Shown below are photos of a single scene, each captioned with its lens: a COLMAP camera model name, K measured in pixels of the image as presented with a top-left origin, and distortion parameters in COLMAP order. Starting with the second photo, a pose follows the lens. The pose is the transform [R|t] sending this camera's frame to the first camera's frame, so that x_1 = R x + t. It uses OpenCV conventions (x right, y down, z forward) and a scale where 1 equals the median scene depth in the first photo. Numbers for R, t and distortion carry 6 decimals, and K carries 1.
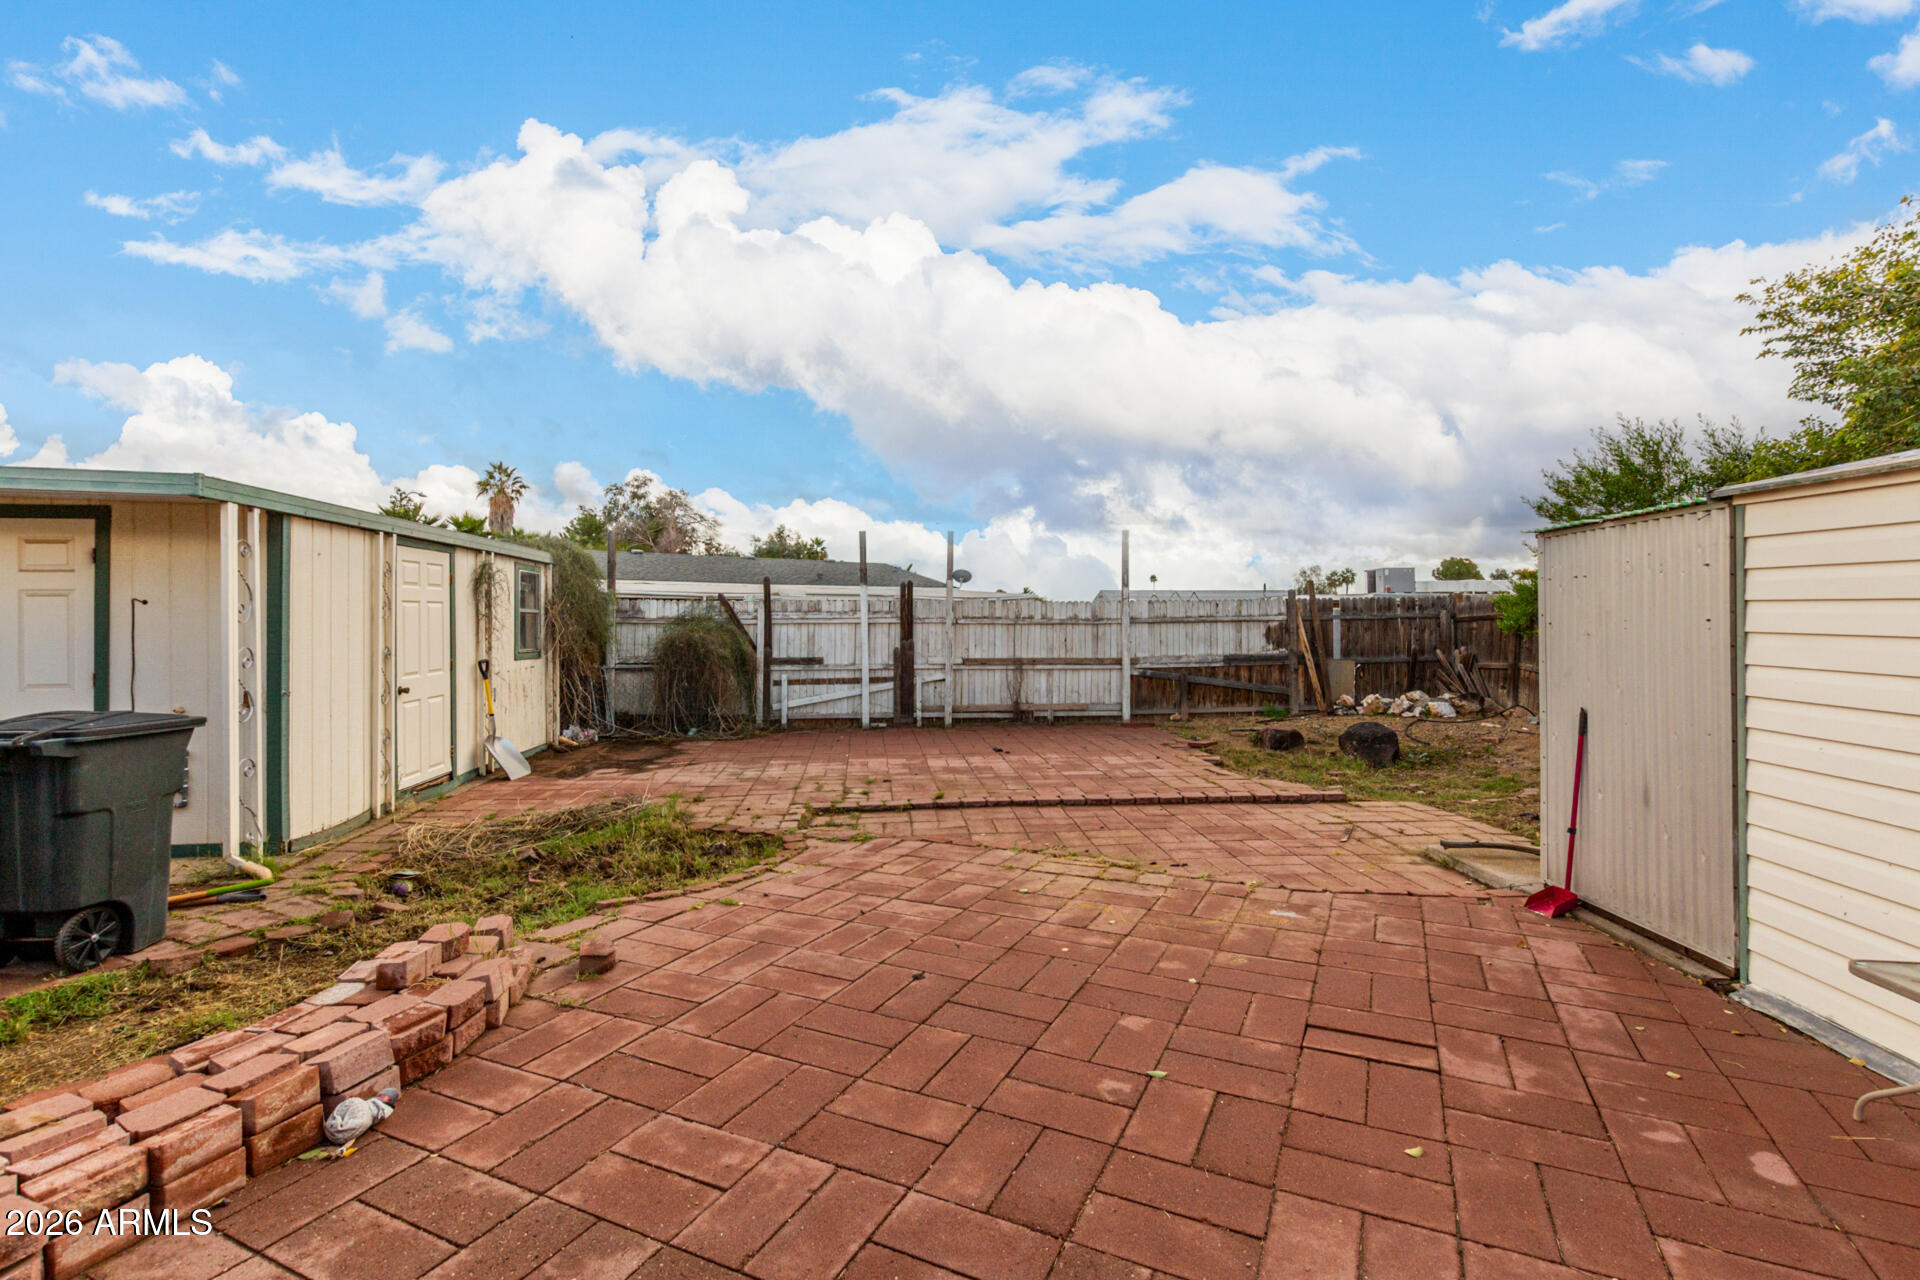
lens RADIAL K [[879.9, 0, 973.9], [0, 879.9, 652.5], [0, 0, 1]] dist [0.001639, 0.000121]
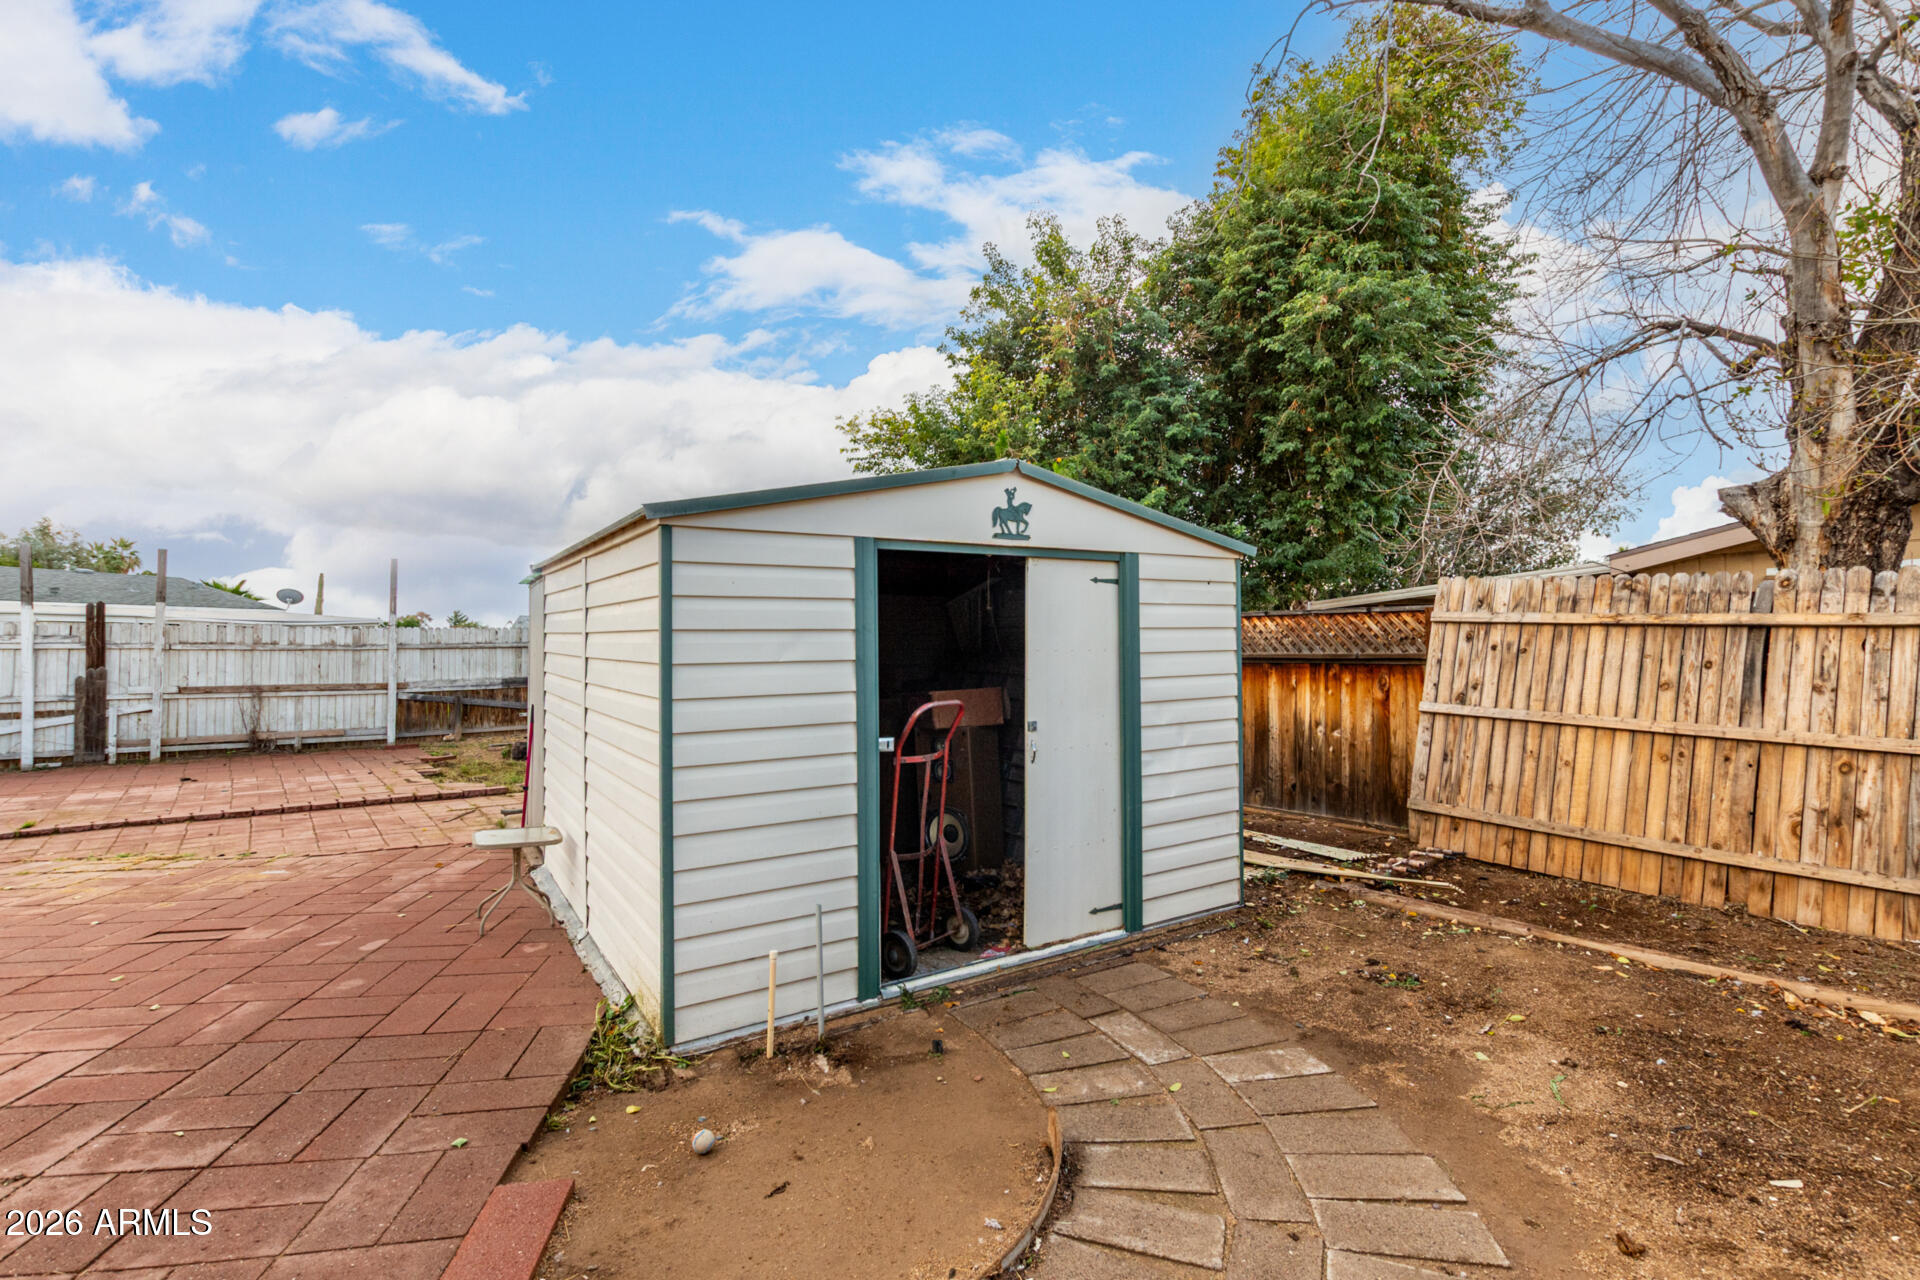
lens RADIAL K [[879.9, 0, 973.9], [0, 879.9, 652.5], [0, 0, 1]] dist [0.001639, 0.000121]
pose [[0.839777, -0.002234, 0.542927, 0.185154], [0.019092, 0.999495, -0.025418, 0.009935], [-0.542595, 0.031711, 0.839395, -0.234794]]
